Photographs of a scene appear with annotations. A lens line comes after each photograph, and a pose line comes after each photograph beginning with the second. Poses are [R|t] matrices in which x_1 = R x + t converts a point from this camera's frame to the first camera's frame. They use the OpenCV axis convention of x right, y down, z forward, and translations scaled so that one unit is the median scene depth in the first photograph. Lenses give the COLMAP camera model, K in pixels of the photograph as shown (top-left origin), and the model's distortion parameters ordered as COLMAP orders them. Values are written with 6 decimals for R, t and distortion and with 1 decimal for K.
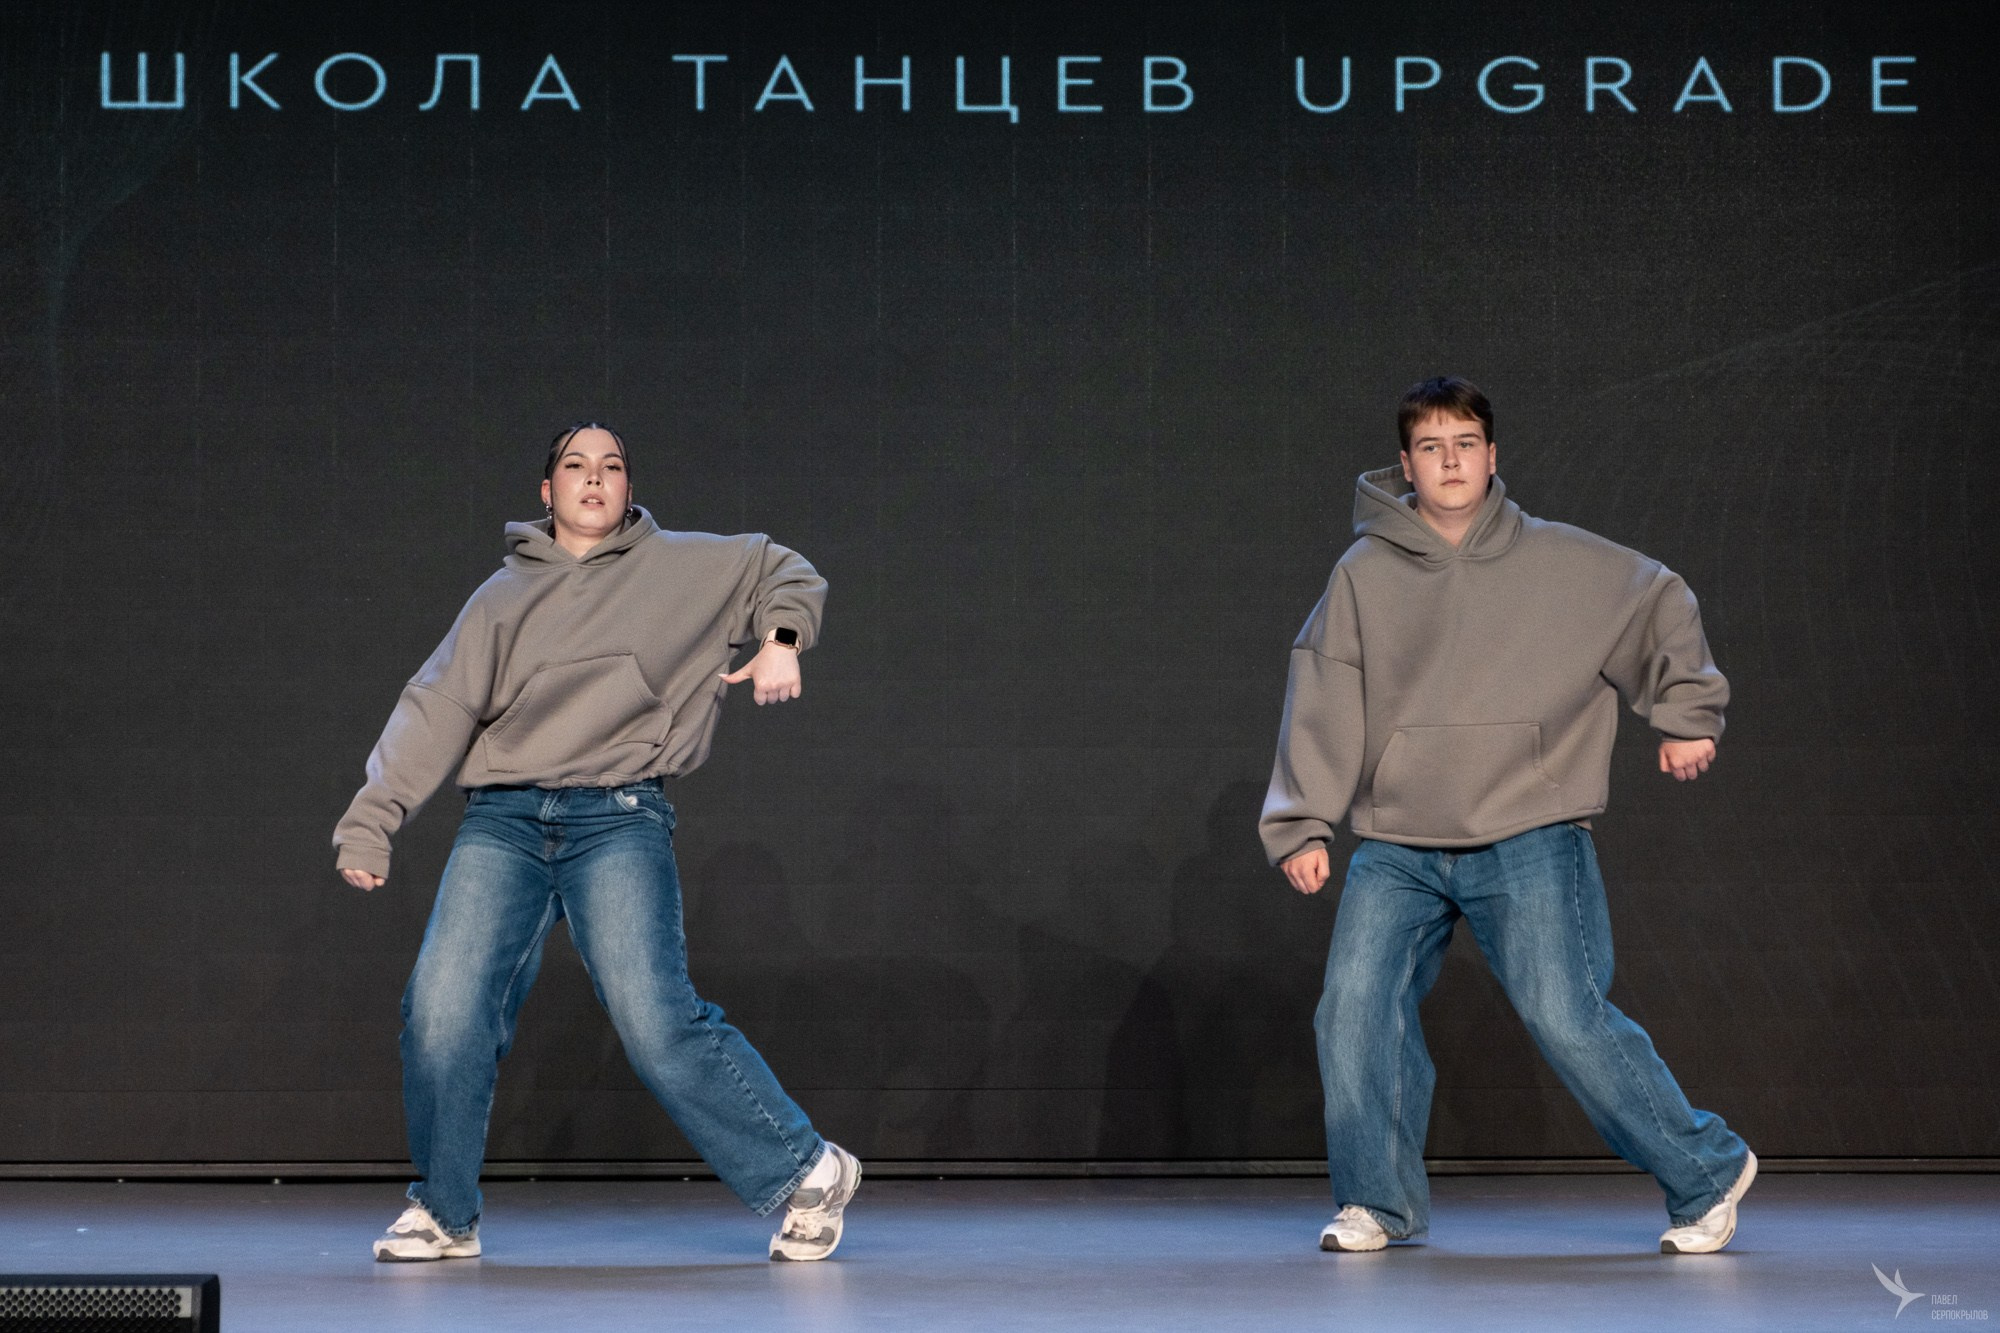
lens RADIAL K [[5686.0, 0, 984.0], [0, 5686.0, 526.2], [0, 0, 1]] dist [0.098295, 0.000000]
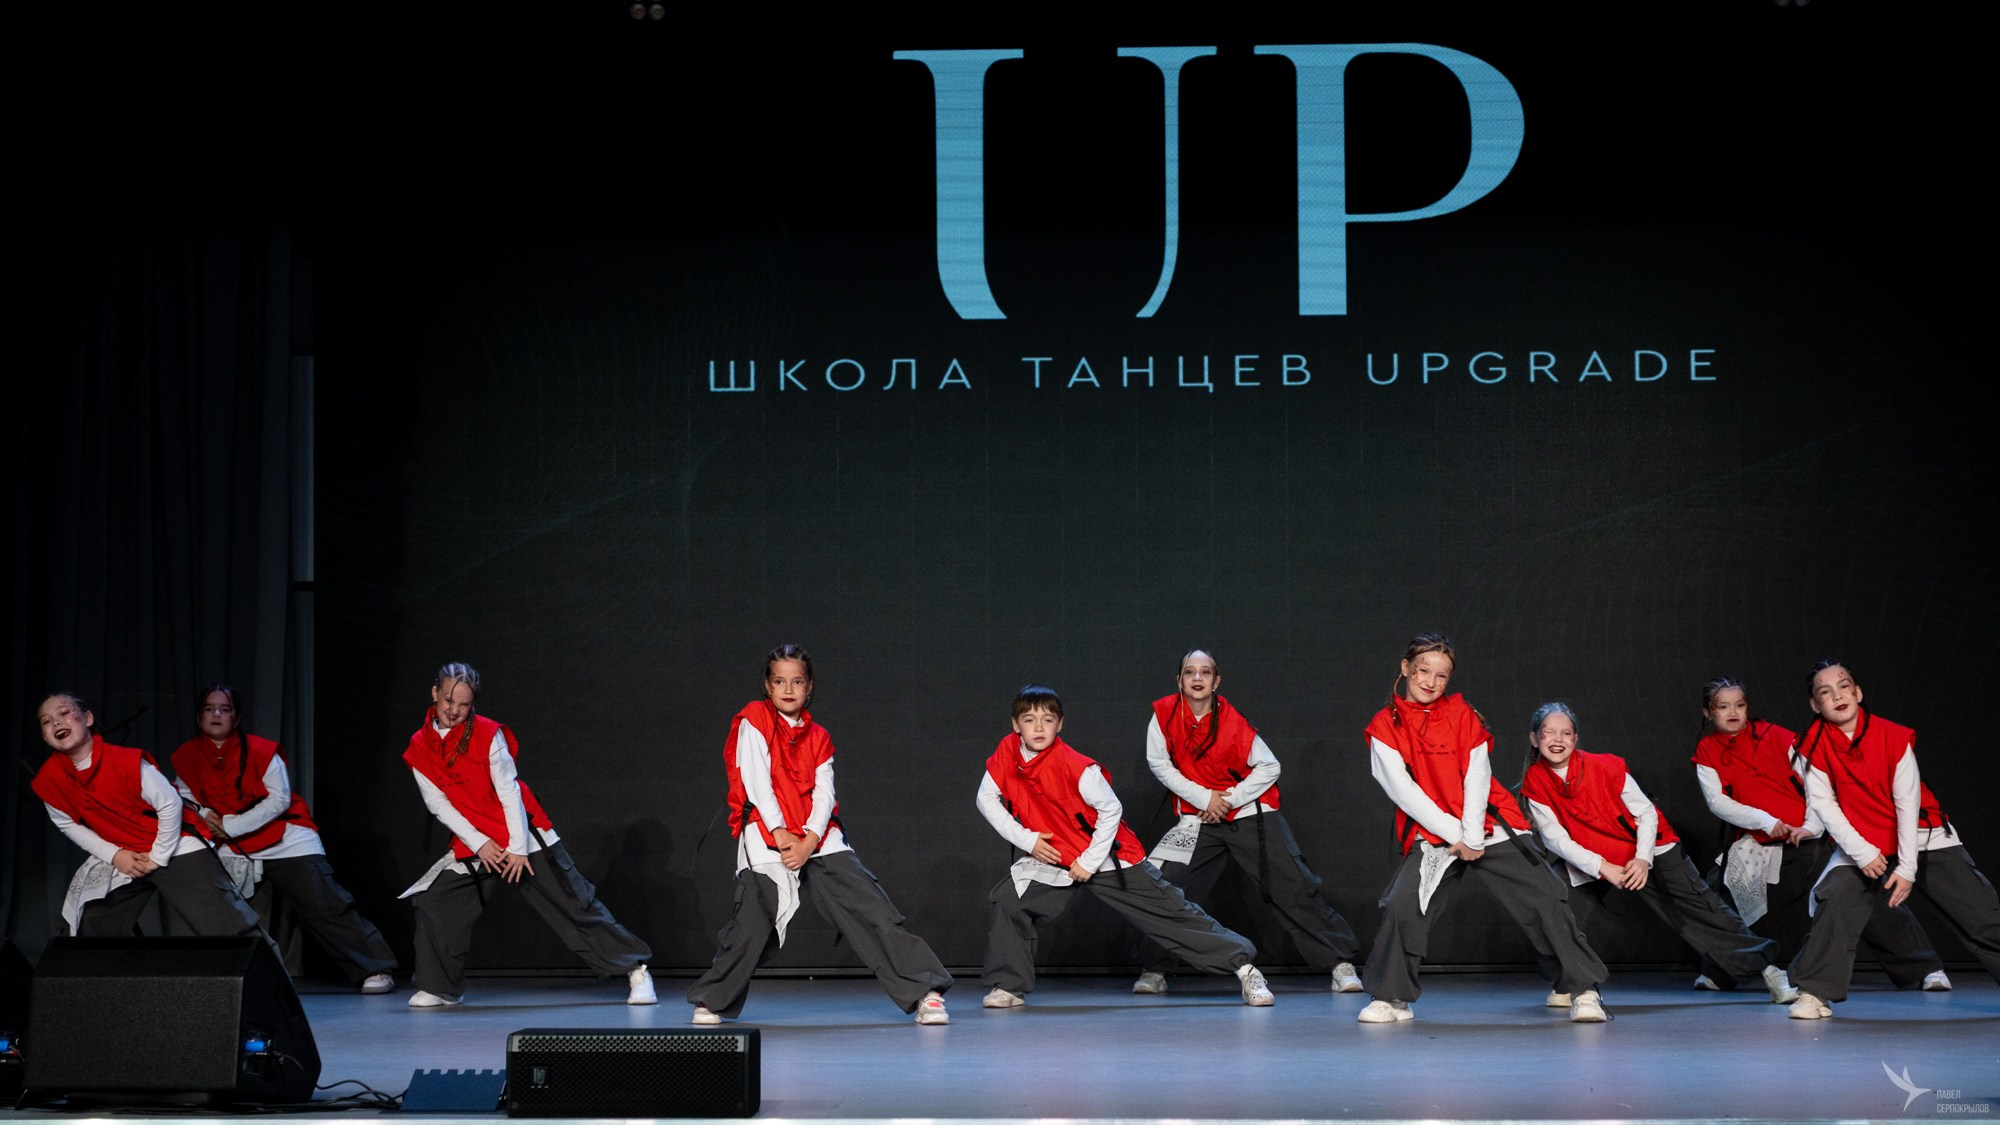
lens RADIAL K [[3666.0, 0, 1013.8], [0, 3666.0, 597.5], [0, 0, 1]] dist [0.021140, 0.000000]
pose [[0.998529, -0.007888, -0.053645, 0.004750], [0.008690, 0.999854, 0.014730, -0.023579], [0.053521, -0.015174, 0.998451, -0.166239]]
